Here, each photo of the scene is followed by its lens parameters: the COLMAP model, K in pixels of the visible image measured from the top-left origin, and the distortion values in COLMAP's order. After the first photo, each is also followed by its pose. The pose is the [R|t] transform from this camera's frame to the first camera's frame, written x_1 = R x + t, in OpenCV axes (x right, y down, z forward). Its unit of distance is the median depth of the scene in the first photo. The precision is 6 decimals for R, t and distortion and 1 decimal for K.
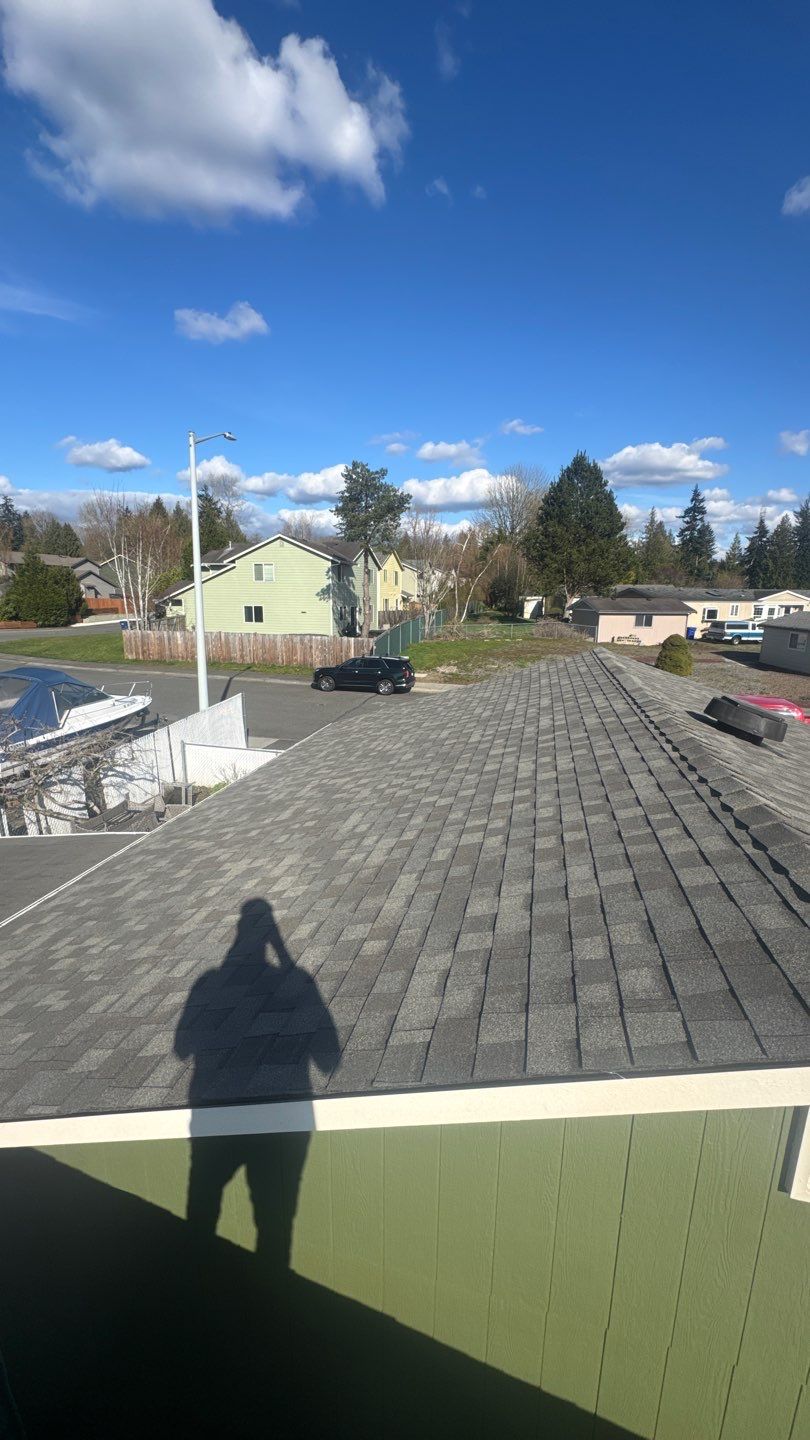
lens RADIAL K [[577.2, 0, 405.0], [0, 577.2, 720.0], [0, 0, 1]] dist [0.000768, -0.000172]
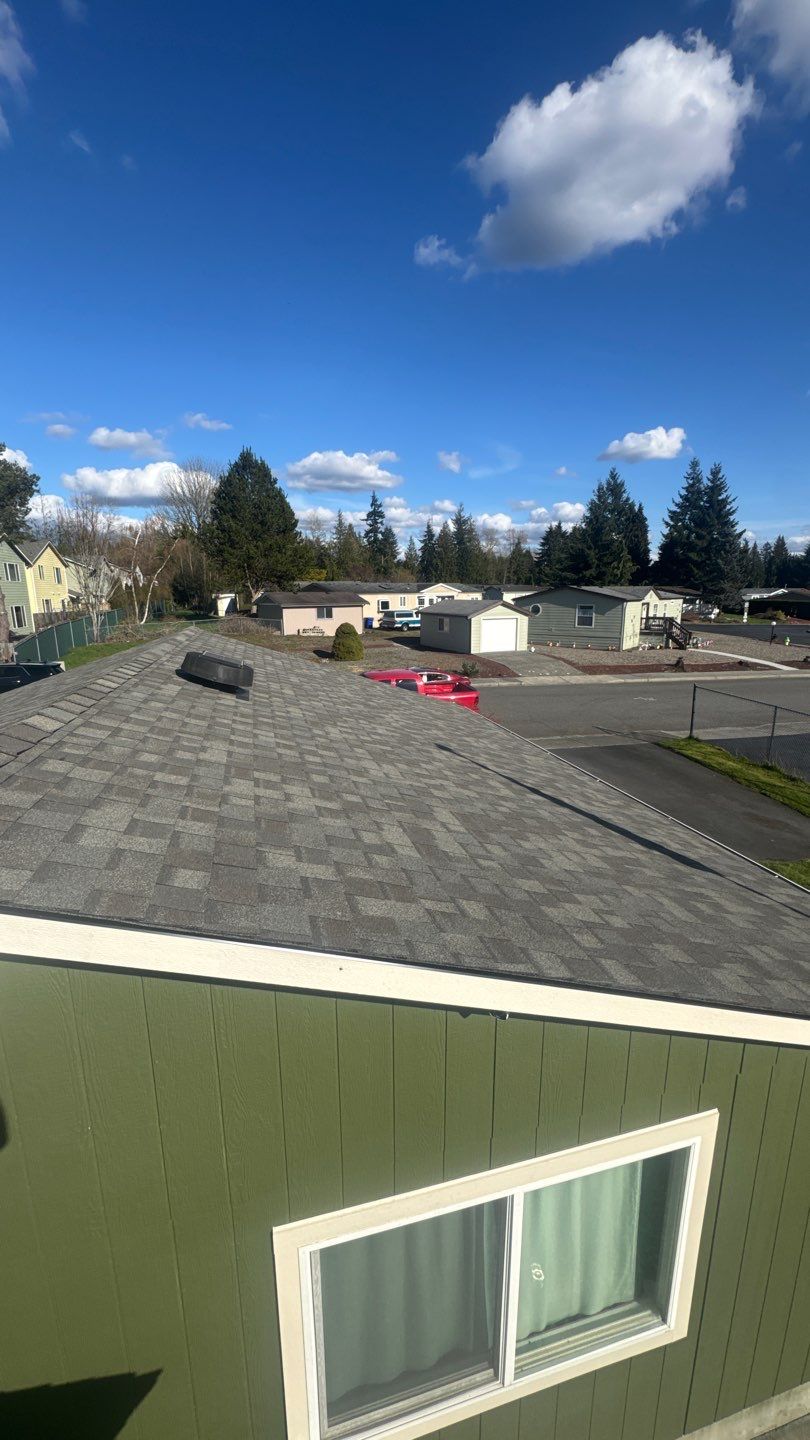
lens RADIAL K [[577.2, 0, 405.0], [0, 577.2, 720.0], [0, 0, 1]] dist [0.000768, -0.000172]
pose [[0.886355, -0.118832, 0.447498, 0.039003], [0.118678, 0.992524, 0.028498, 0.009586], [-0.447539, 0.027849, 0.893831, -0.009159]]
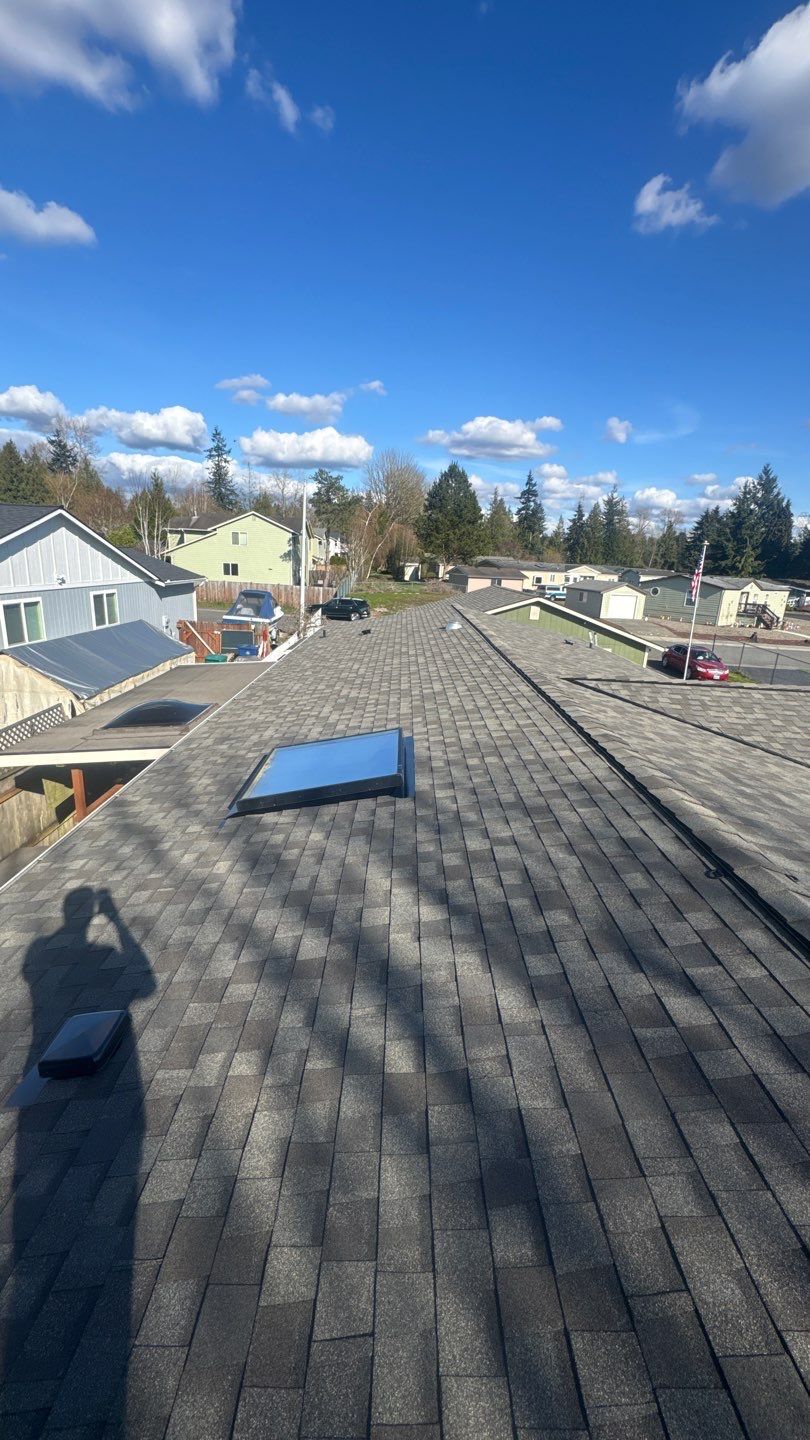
lens RADIAL K [[577.2, 0, 405.0], [0, 577.2, 720.0], [0, 0, 1]] dist [0.000768, -0.000172]
pose [[0.968244, -0.030187, 0.248180, -0.166309], [0.015105, 0.997934, 0.062454, 0.072178], [-0.249552, -0.056722, 0.966699, -0.343024]]
